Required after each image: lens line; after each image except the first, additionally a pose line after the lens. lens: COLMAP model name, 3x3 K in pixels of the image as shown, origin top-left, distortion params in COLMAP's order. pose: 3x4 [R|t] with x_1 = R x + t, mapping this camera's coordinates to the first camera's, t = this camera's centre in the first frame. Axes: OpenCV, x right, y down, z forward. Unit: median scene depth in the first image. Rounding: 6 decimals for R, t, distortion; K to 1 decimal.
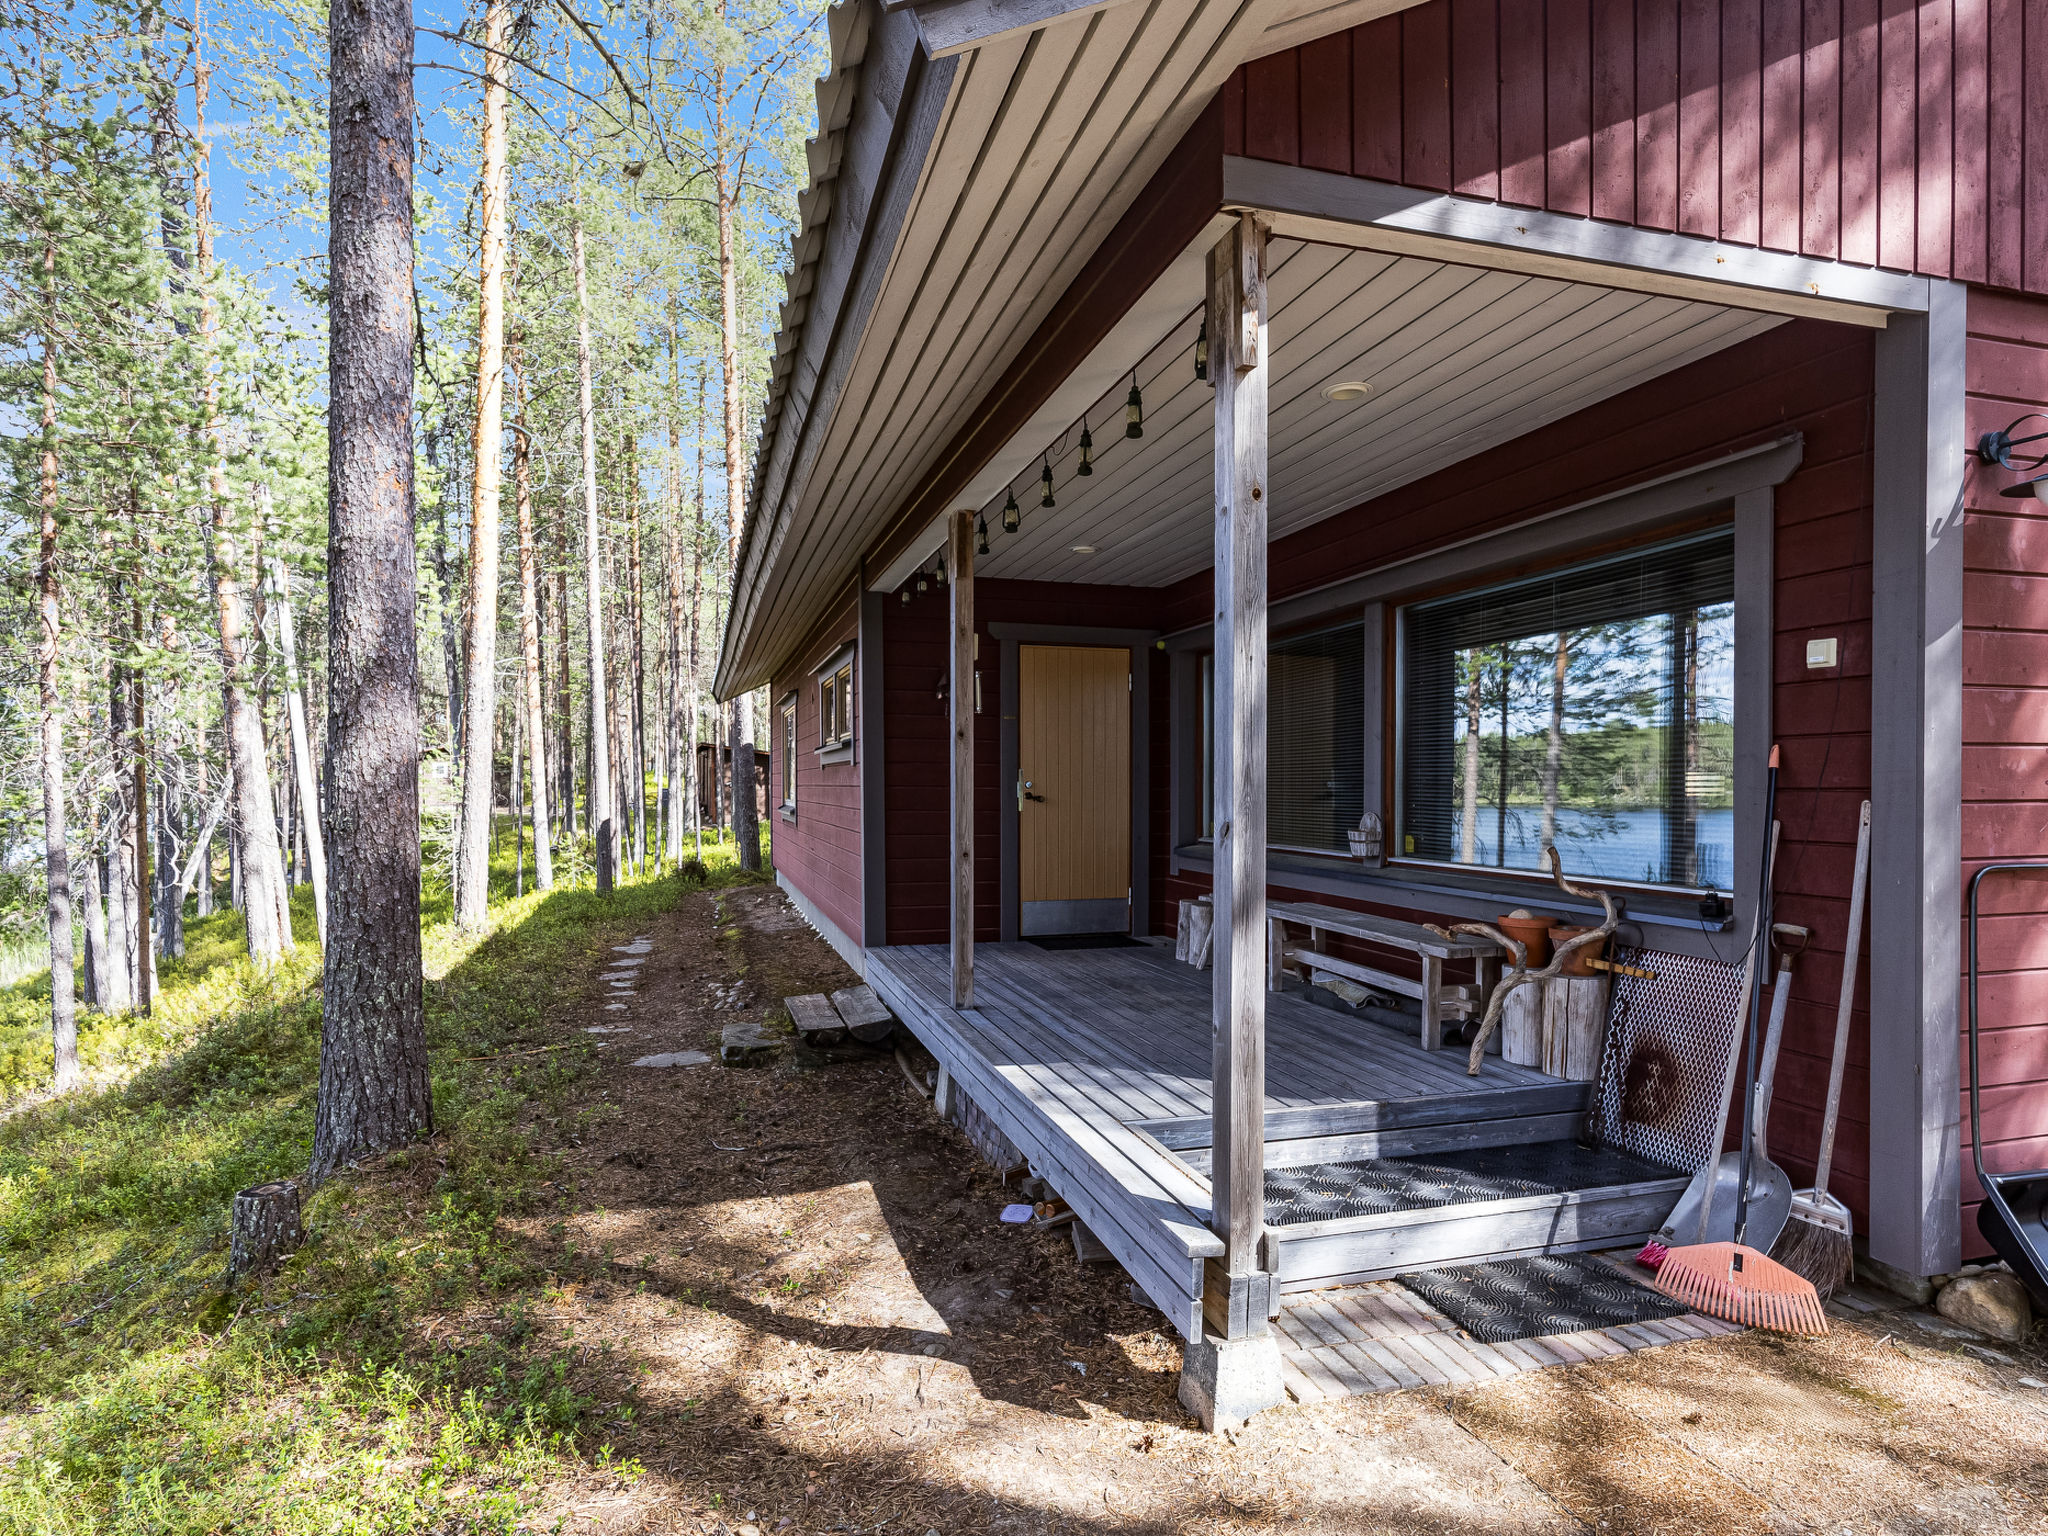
lens RADIAL K [[1091.2, 0, 1019.2], [0, 1091.2, 778.3], [0, 0, 1]] dist [0.002427, 0.001252]
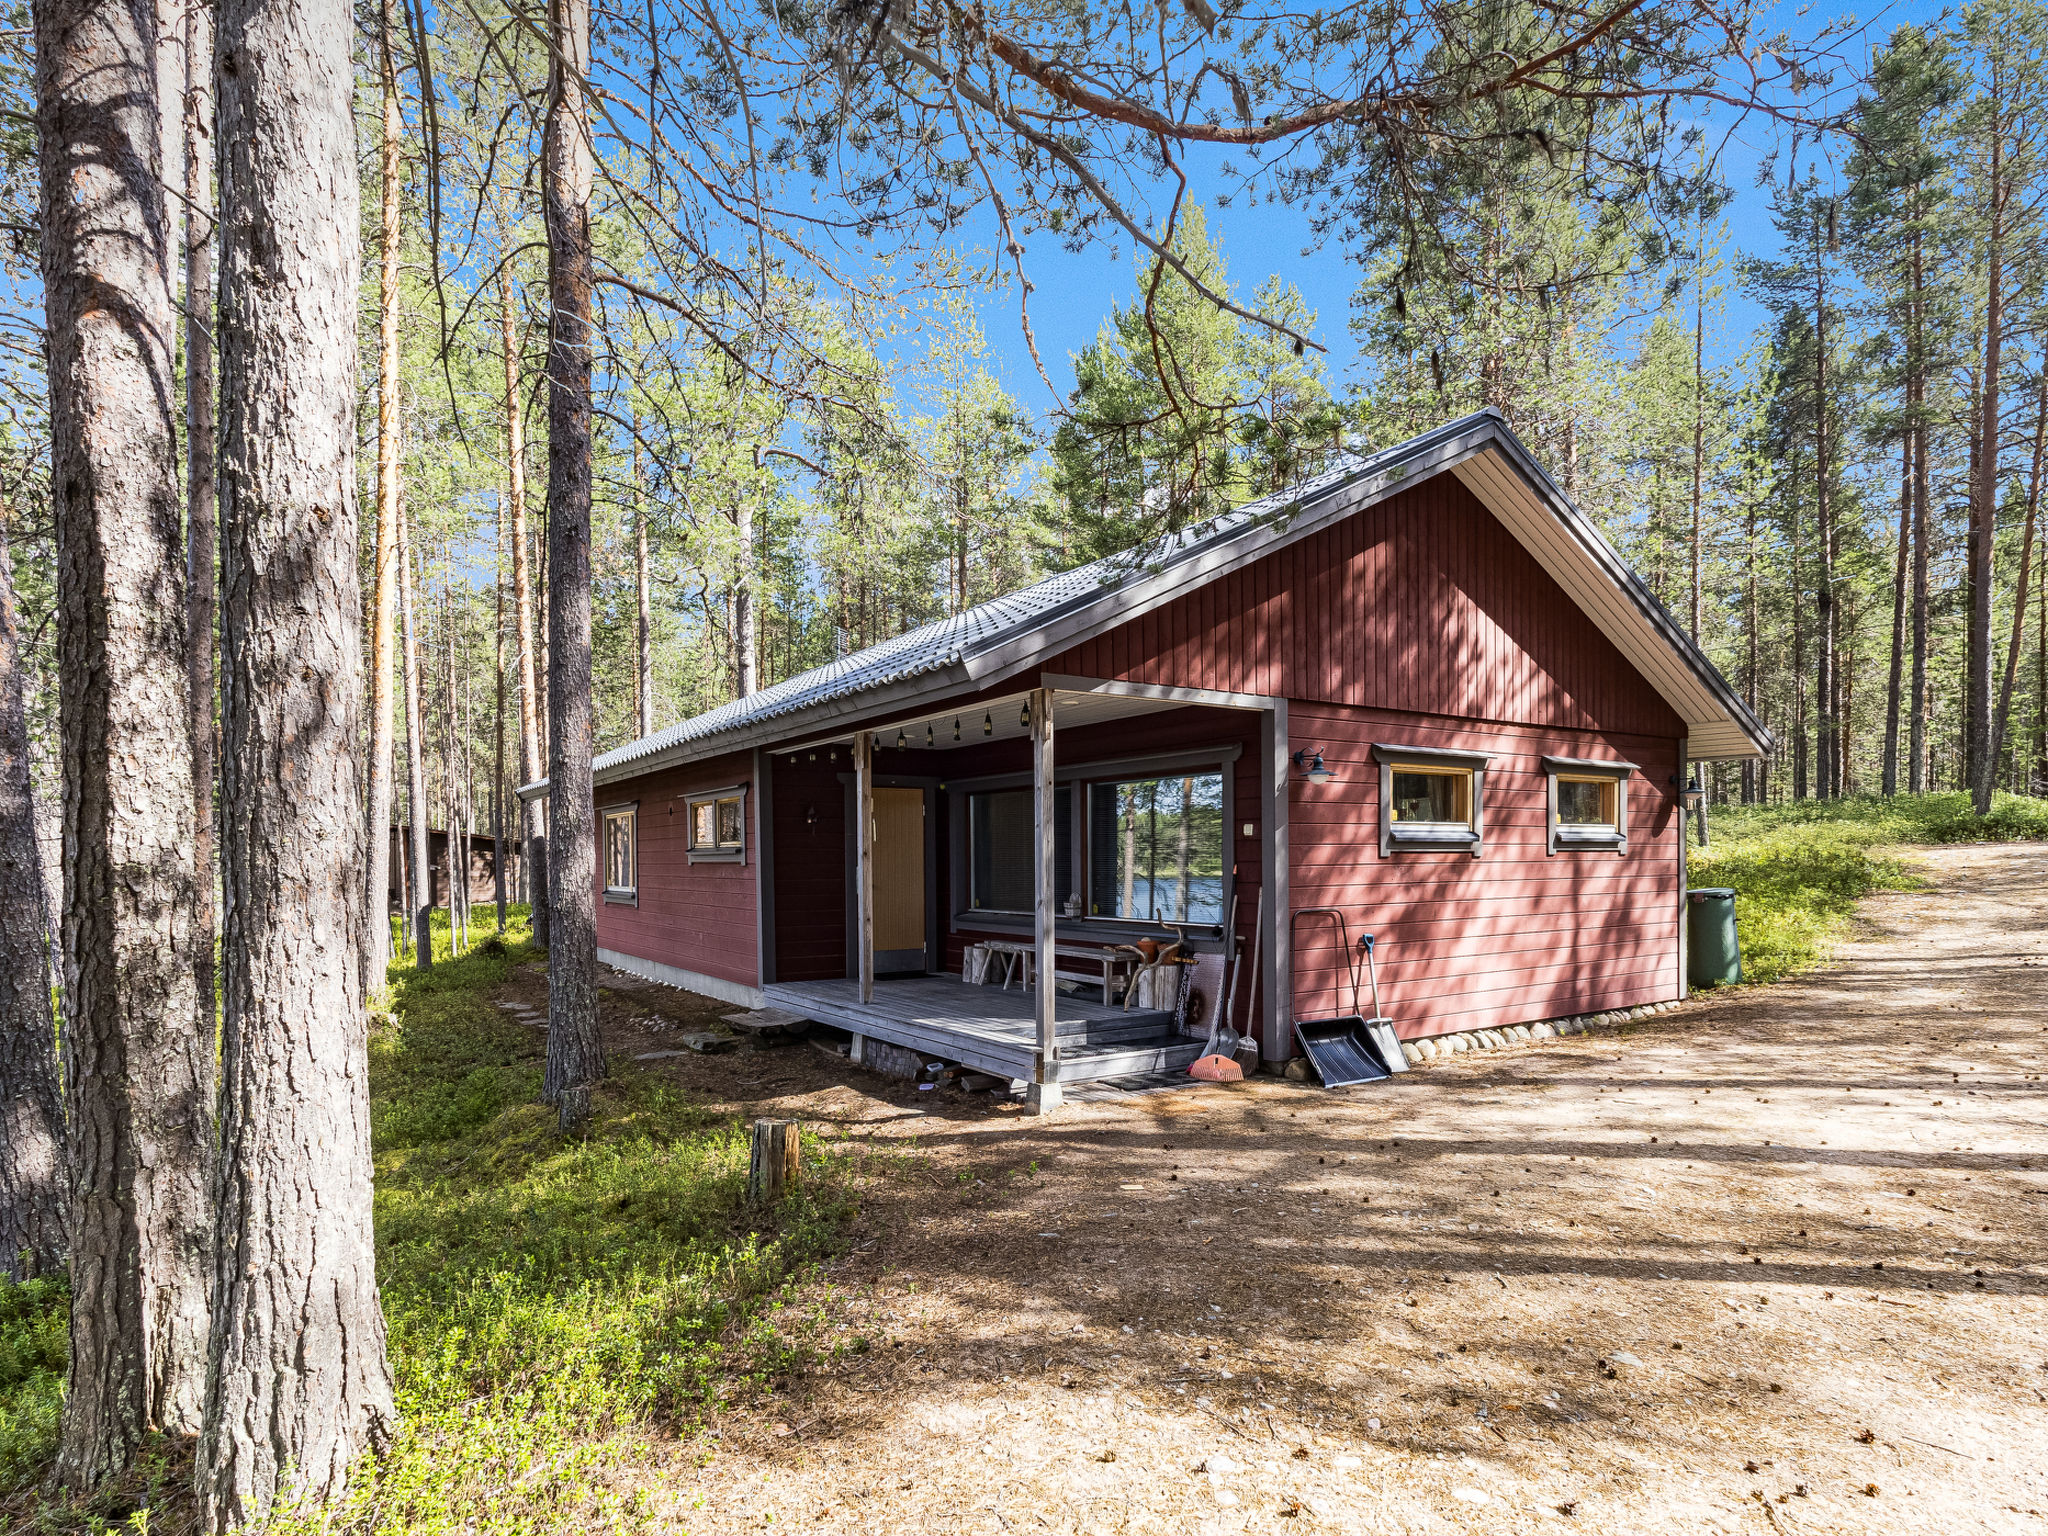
lens RADIAL K [[1091.2, 0, 1019.2], [0, 1091.2, 778.3], [0, 0, 1]] dist [0.002427, 0.001252]
pose [[0.958334, 0.013973, 0.285309, -0.492488], [0.005877, 0.997627, -0.068600, -0.058169], [-0.285590, 0.067418, 0.955978, -1.244148]]
